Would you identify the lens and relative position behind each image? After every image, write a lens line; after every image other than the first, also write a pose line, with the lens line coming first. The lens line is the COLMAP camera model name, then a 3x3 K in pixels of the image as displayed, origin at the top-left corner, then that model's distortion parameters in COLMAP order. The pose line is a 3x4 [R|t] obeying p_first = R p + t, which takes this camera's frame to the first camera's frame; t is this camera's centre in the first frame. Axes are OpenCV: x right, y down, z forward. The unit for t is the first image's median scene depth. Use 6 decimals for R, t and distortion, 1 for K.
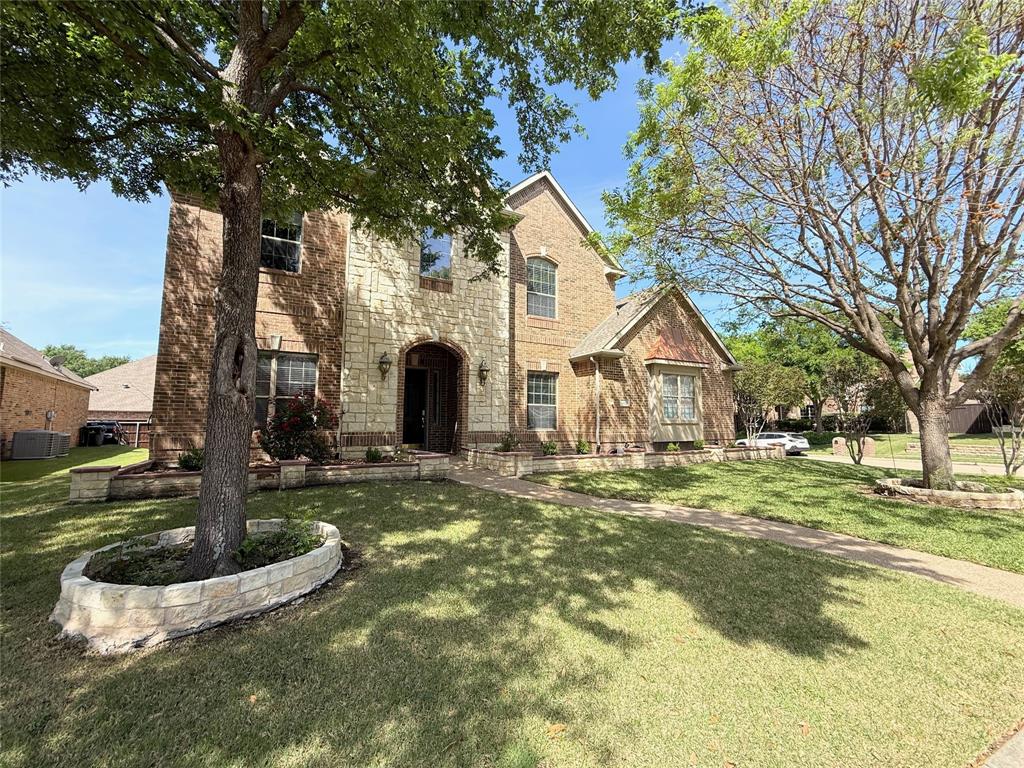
lens RADIAL K [[407.1, 0, 508.7], [0, 407.1, 384.3], [0, 0, 1]] dist [0.000425, -0.000180]
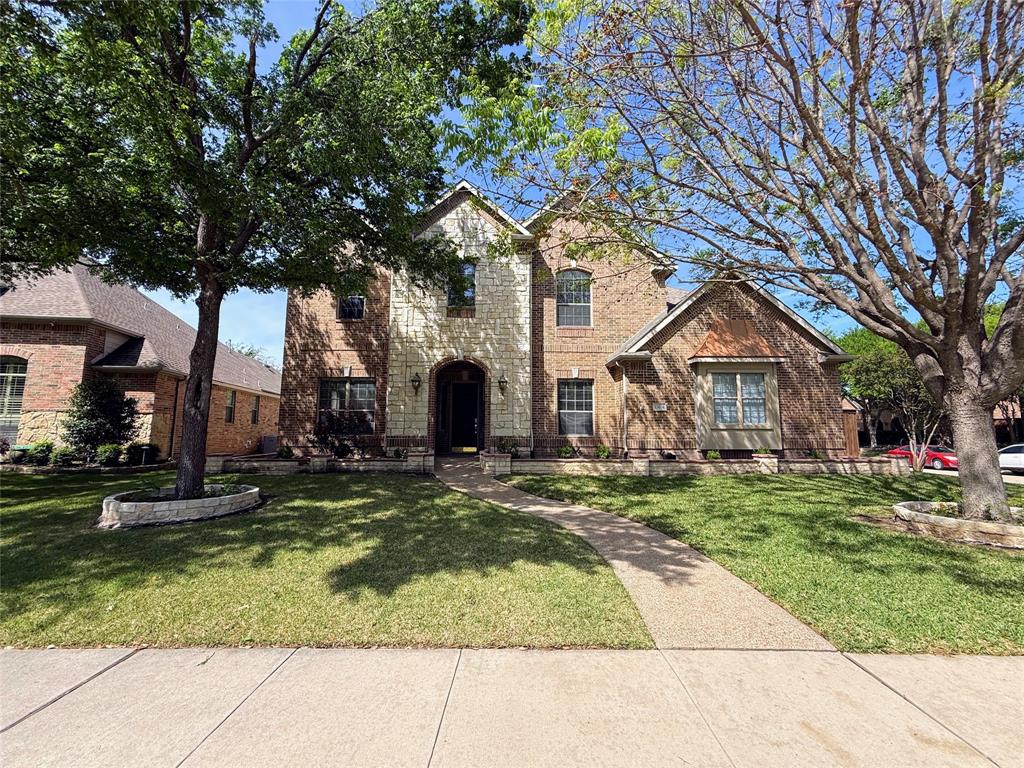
lens RADIAL K [[410.3, 0, 509.5], [0, 410.3, 381.7], [0, 0, 1]] dist [0.002044, 0.000083]
pose [[0.891985, -0.056141, -0.448565, 0.468086], [0.043770, 0.998322, -0.037909, 0.009267], [0.449941, 0.014181, 0.892946, -0.003333]]
